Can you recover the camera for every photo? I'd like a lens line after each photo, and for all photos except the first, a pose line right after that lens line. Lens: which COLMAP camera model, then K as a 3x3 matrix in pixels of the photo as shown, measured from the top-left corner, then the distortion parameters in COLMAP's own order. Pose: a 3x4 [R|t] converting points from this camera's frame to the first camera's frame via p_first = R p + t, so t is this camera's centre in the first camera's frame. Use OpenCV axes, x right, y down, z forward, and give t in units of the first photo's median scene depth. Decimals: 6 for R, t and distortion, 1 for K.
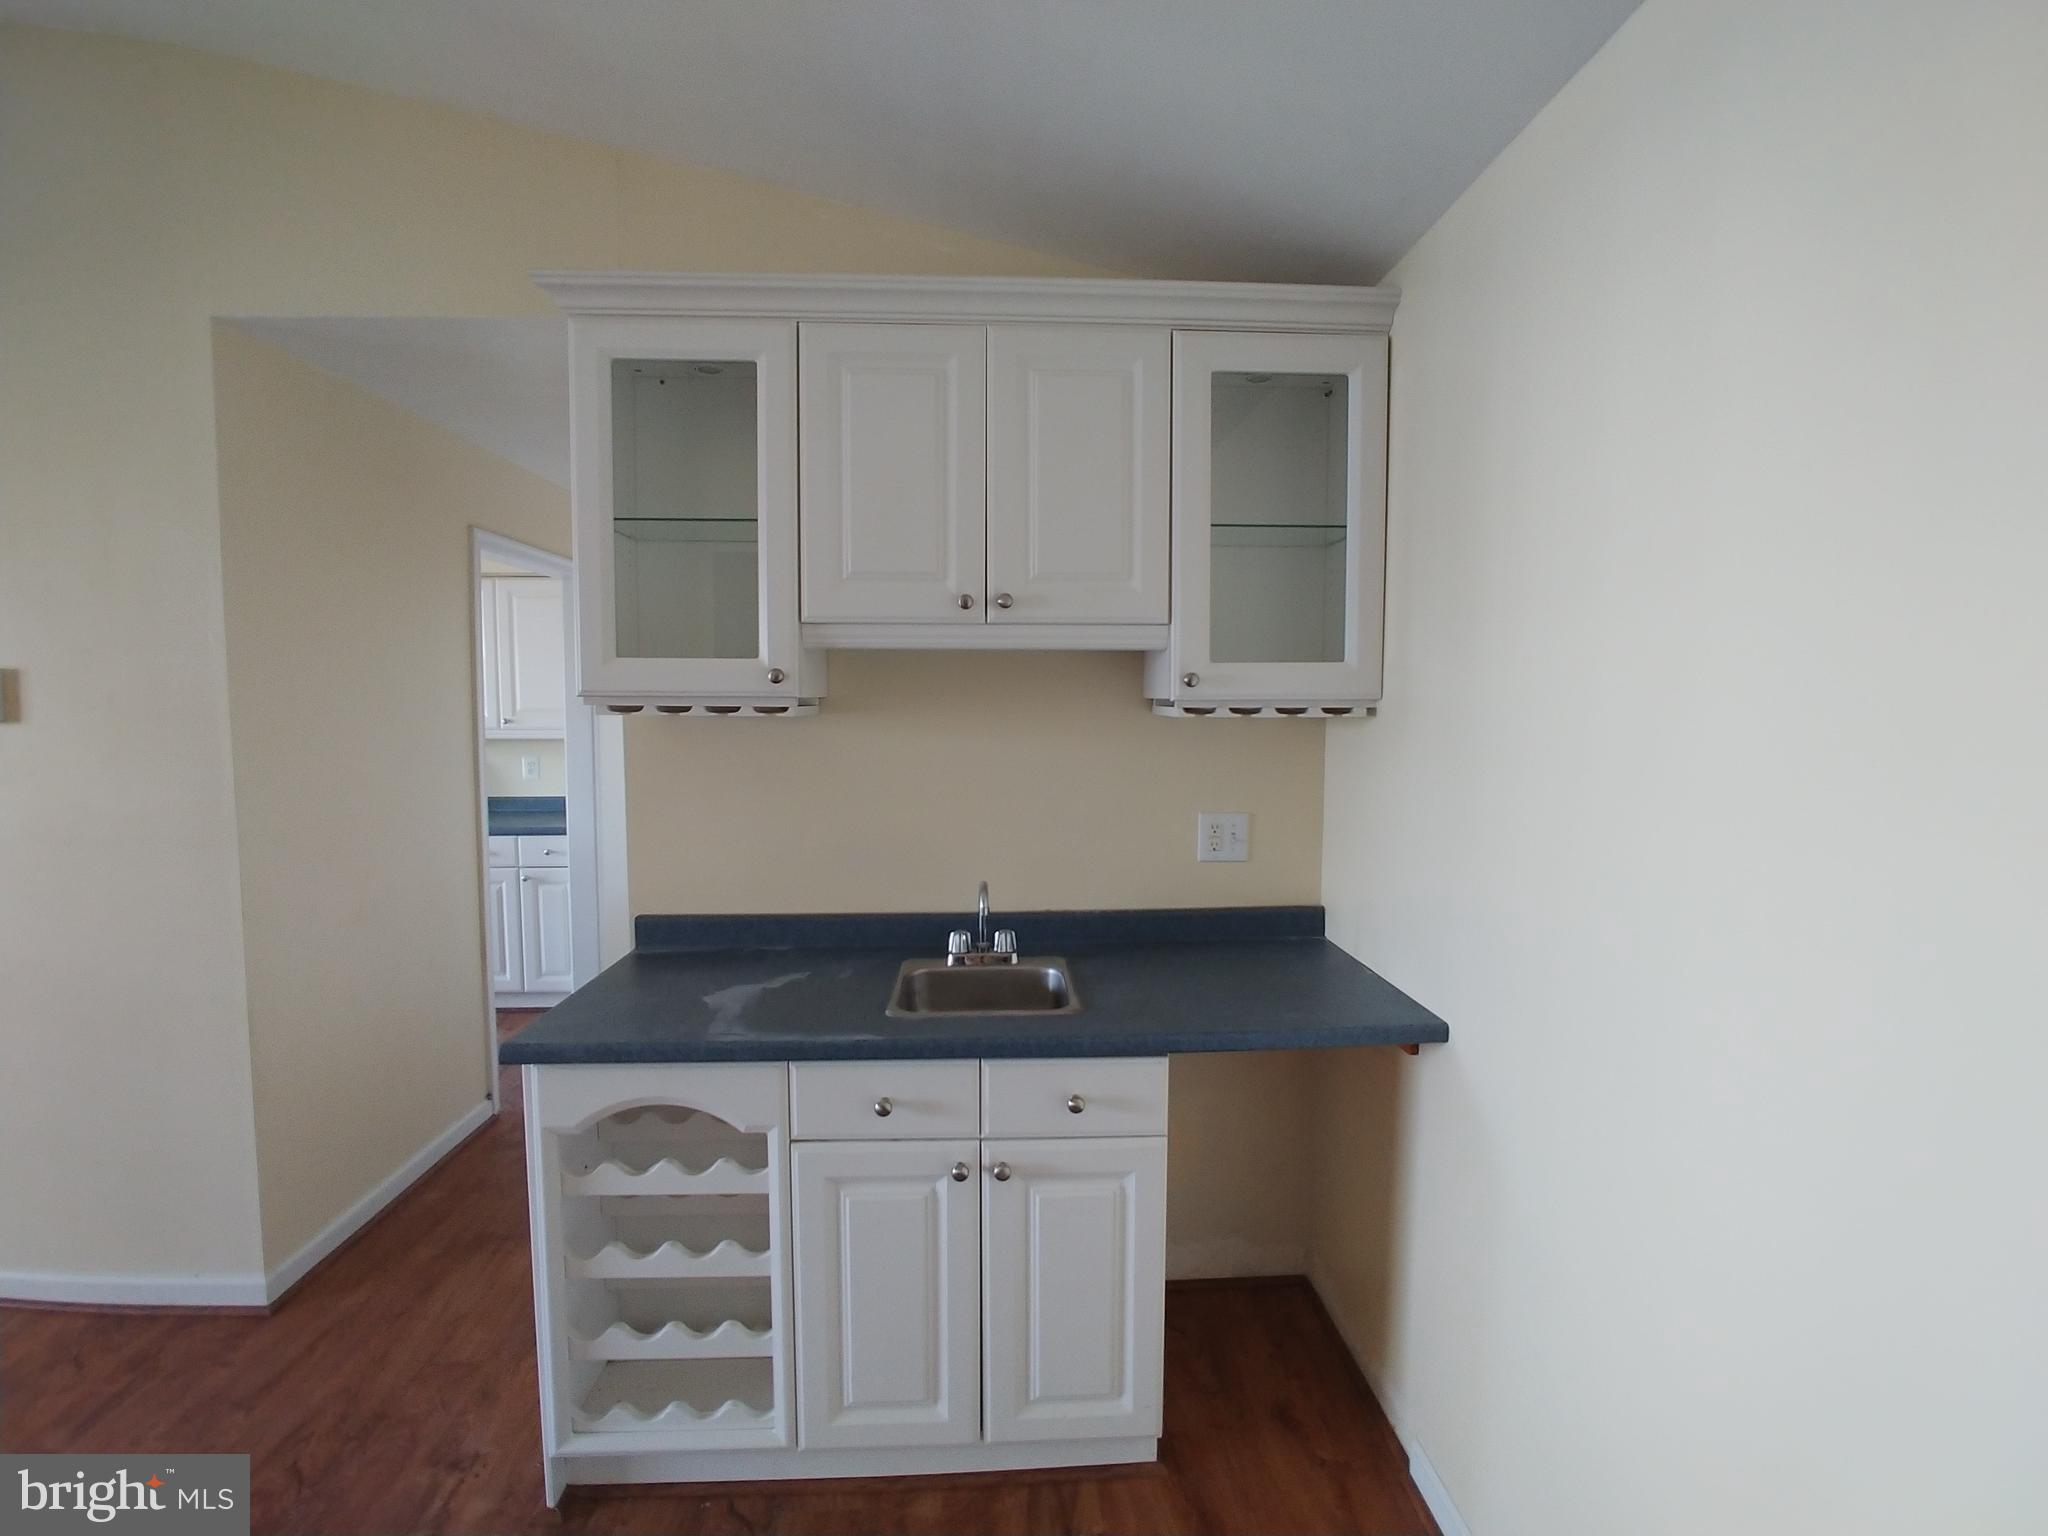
lens RADIAL K [[883.3, 0, 1036.6], [0, 883.3, 757.2], [0, 0, 1]] dist [-0.033167, 0.008195]
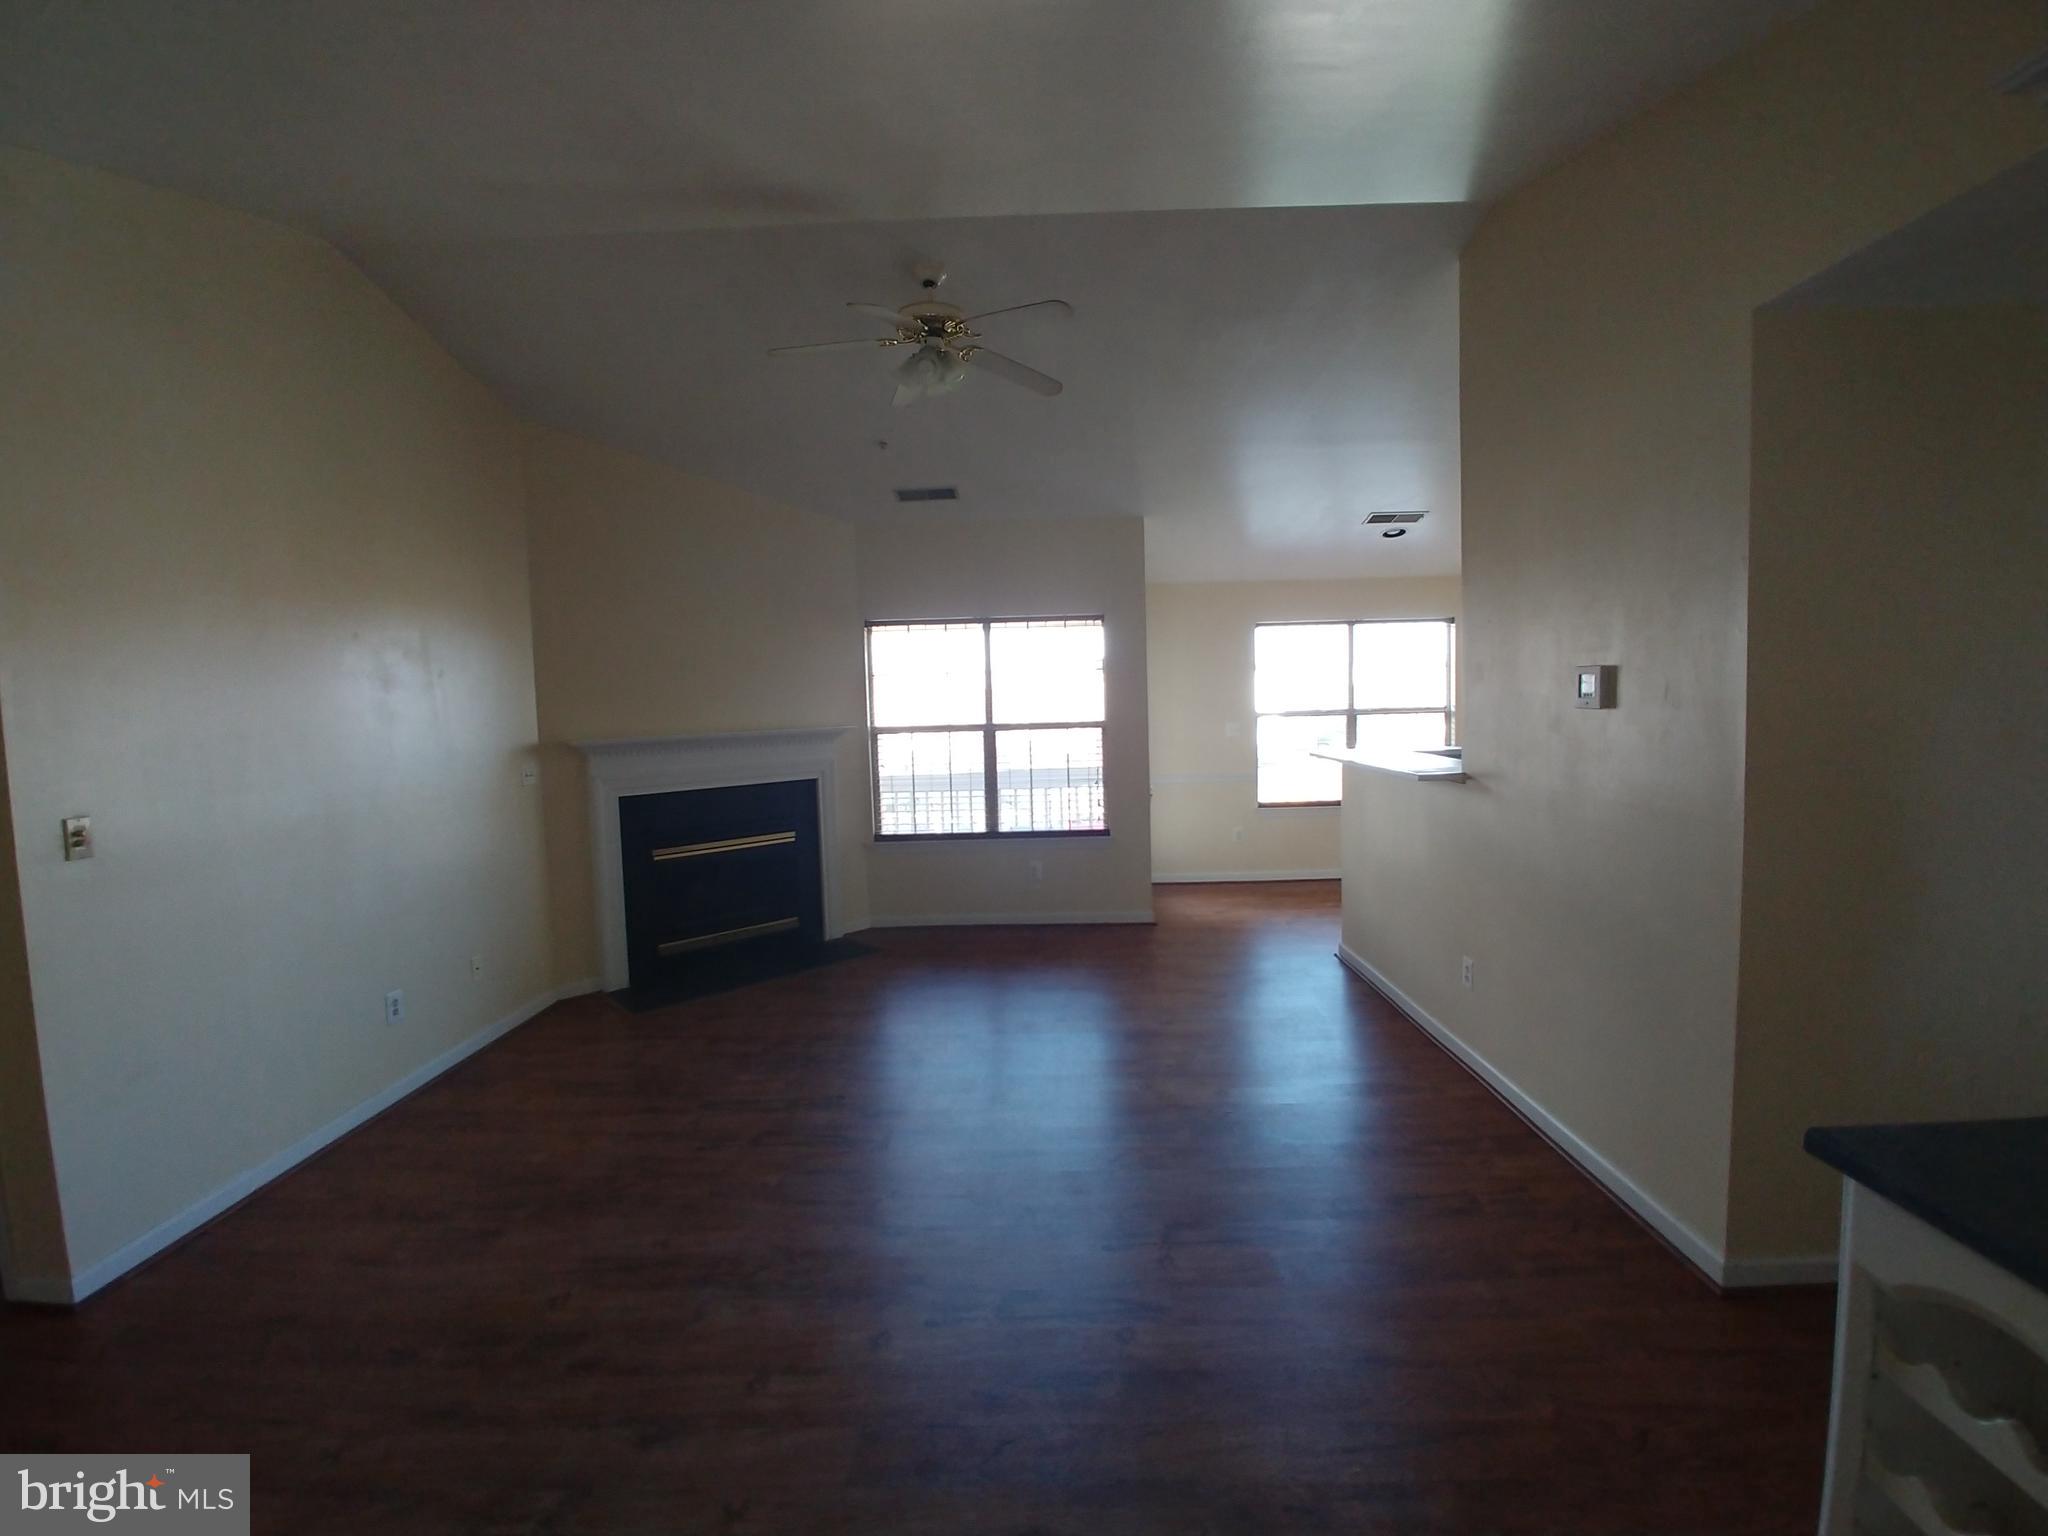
lens RADIAL K [[903.4, 0, 1040.7], [0, 903.4, 775.9], [0, 0, 1]] dist [-0.012103, -0.000386]
pose [[-0.063249, 0.083143, -0.994528, 0.195428], [-0.031400, 0.995865, 0.085251, -0.038856], [0.997504, 0.036620, -0.060377, 0.280426]]
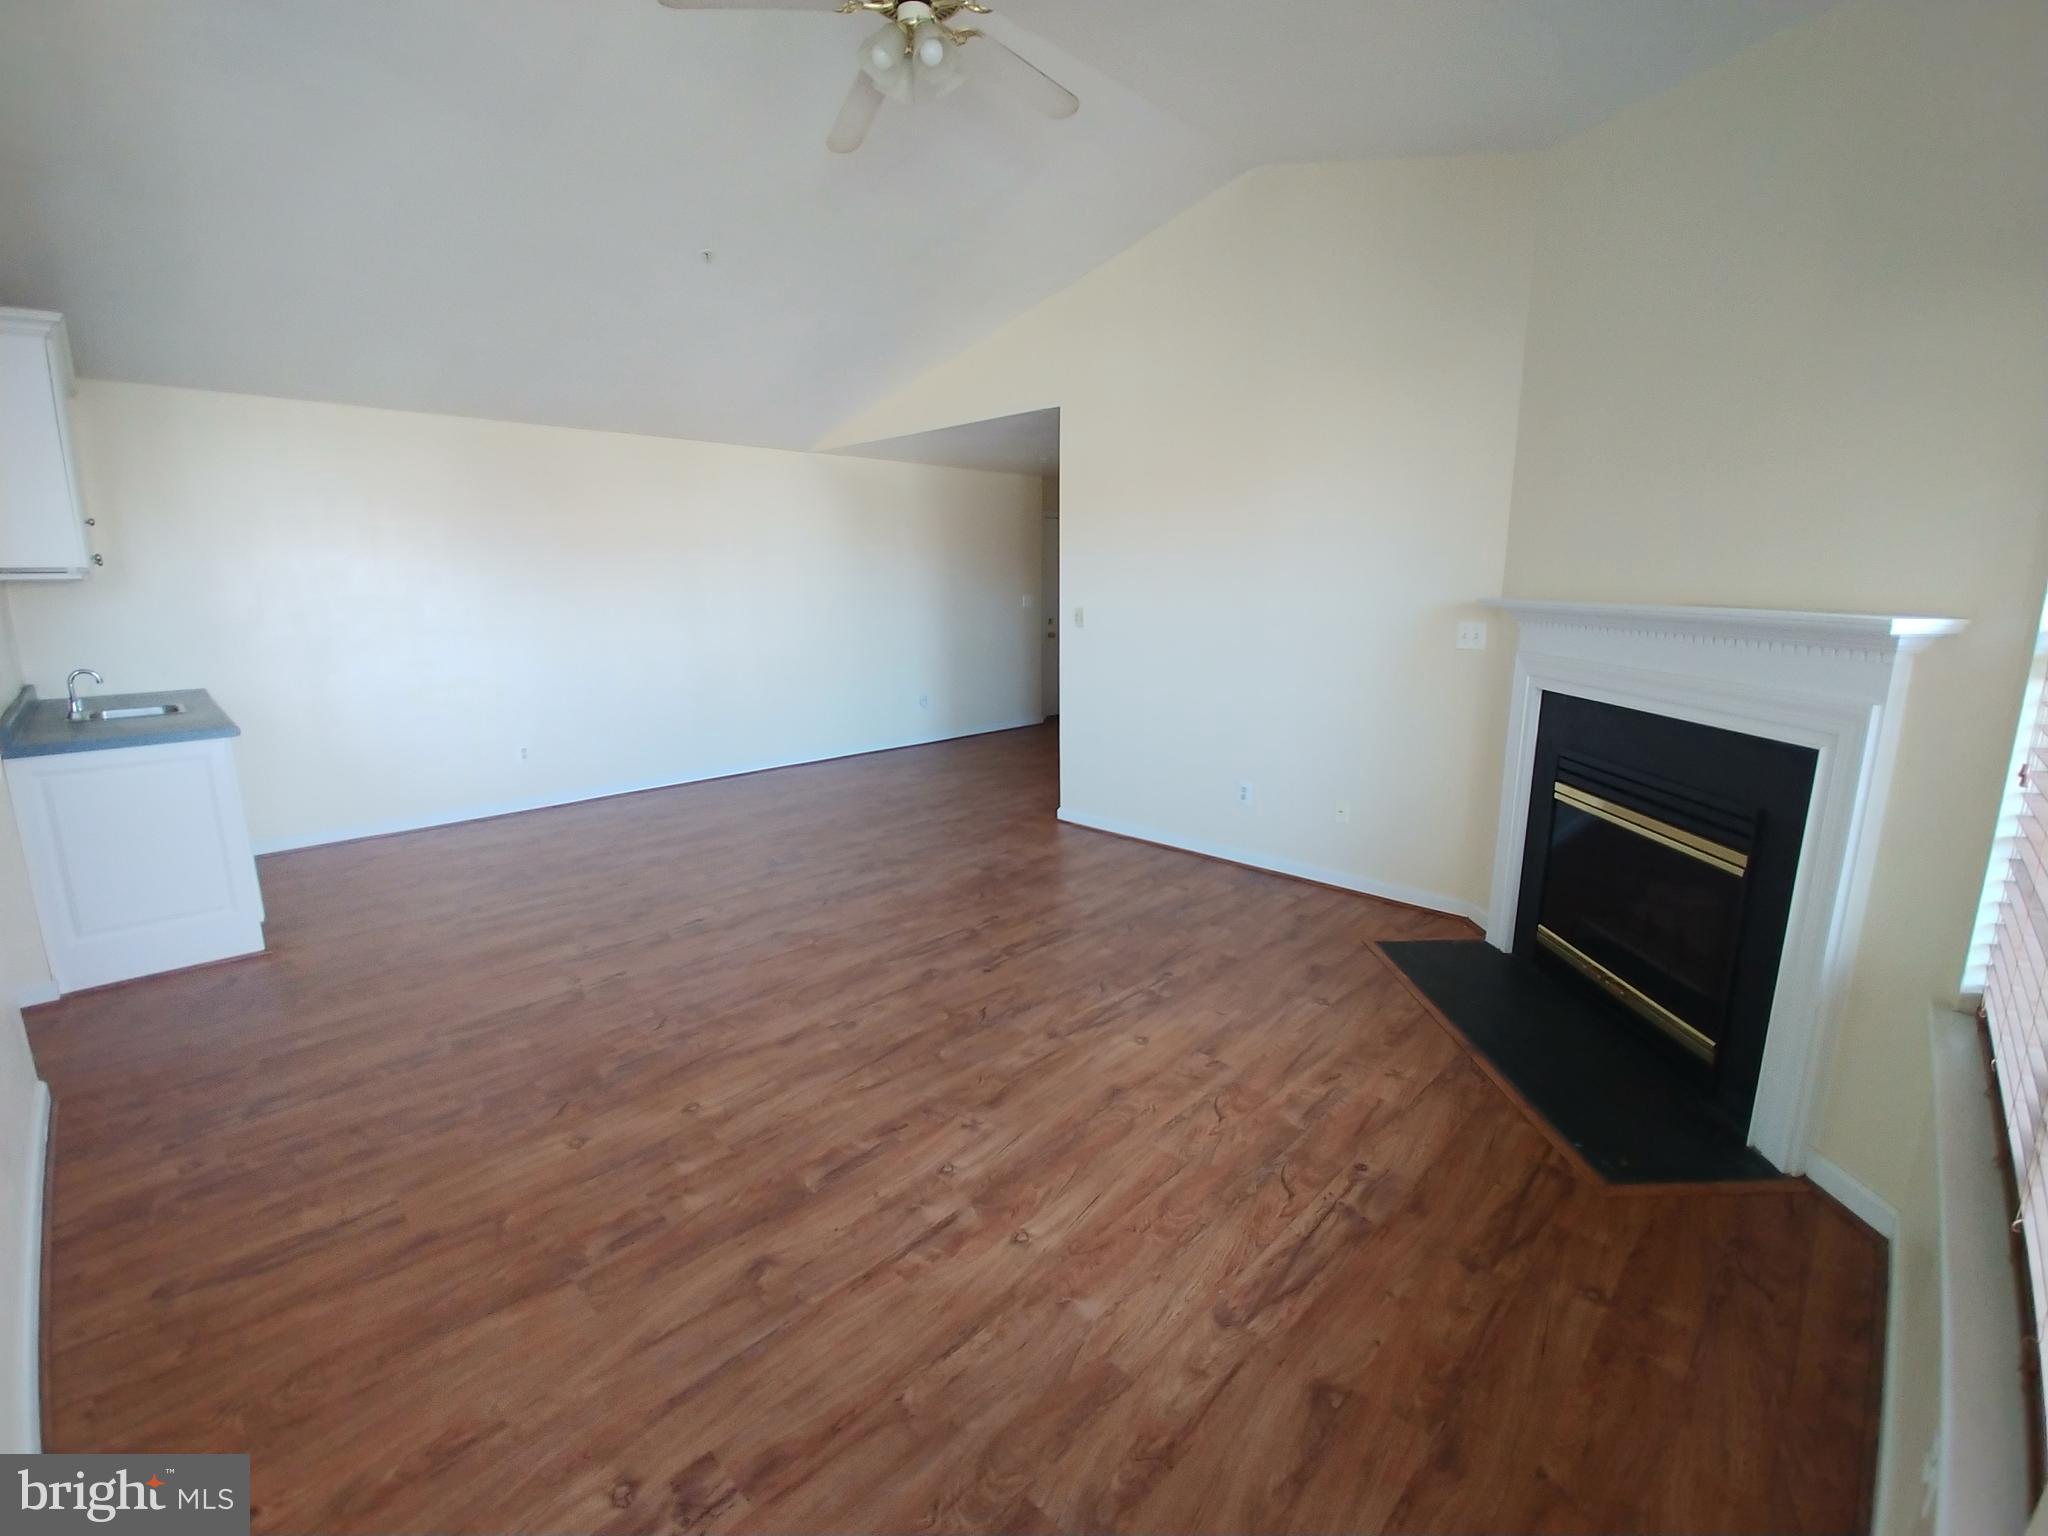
lens RADIAL K [[883.3, 0, 1036.6], [0, 883.3, 757.2], [0, 0, 1]] dist [-0.033167, 0.008195]
pose [[-0.677357, -0.145977, 0.721026, -3.013132], [0.042602, 0.970686, 0.236544, -0.036505], [-0.734420, 0.190942, -0.651282, 0.802617]]
